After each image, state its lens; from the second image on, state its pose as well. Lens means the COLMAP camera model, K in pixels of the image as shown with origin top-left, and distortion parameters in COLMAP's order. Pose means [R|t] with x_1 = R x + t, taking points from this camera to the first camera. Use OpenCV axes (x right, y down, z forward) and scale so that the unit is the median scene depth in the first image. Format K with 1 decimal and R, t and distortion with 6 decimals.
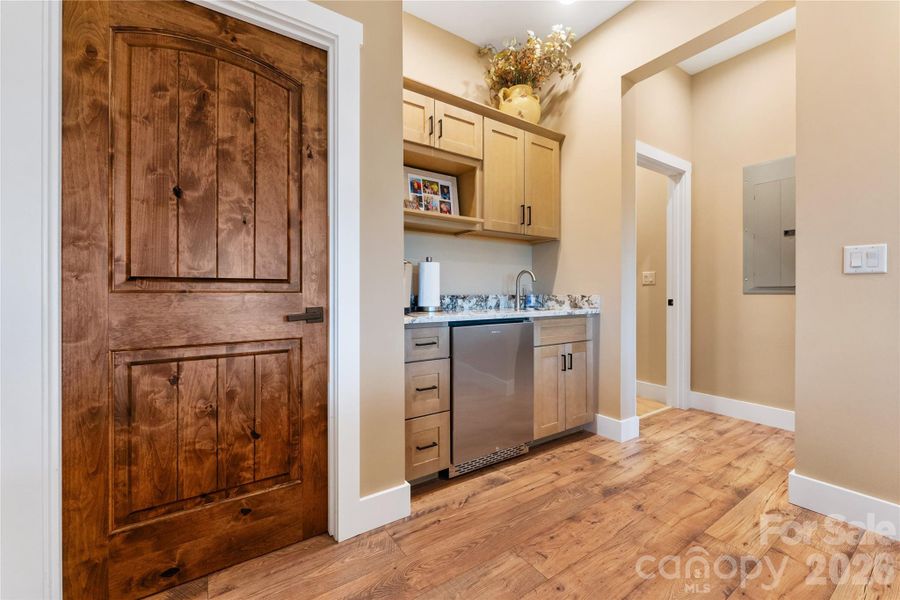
lens RADIAL K [[367.0, 0, 450.0], [0, 367.0, 300.0], [0, 0, 1]] dist [-0.021221, 0.000073]
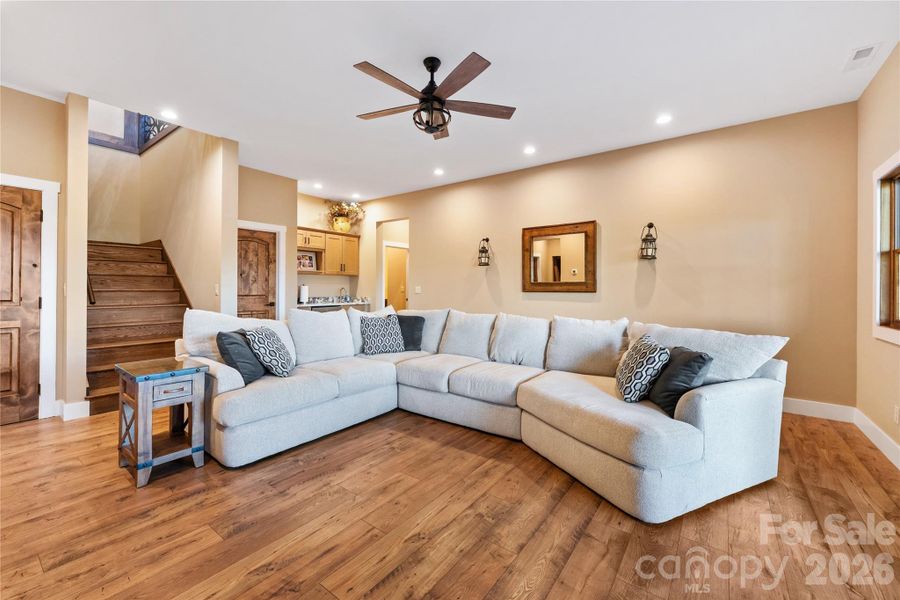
lens RADIAL K [[367.0, 0, 450.0], [0, 367.0, 300.0], [0, 0, 1]] dist [-0.021221, 0.000073]
pose [[0.945302, 0.004775, 0.326163, 0.081276], [-0.012263, 0.999706, 0.020906, -0.063684], [-0.325967, -0.023762, 0.945082, -1.934458]]
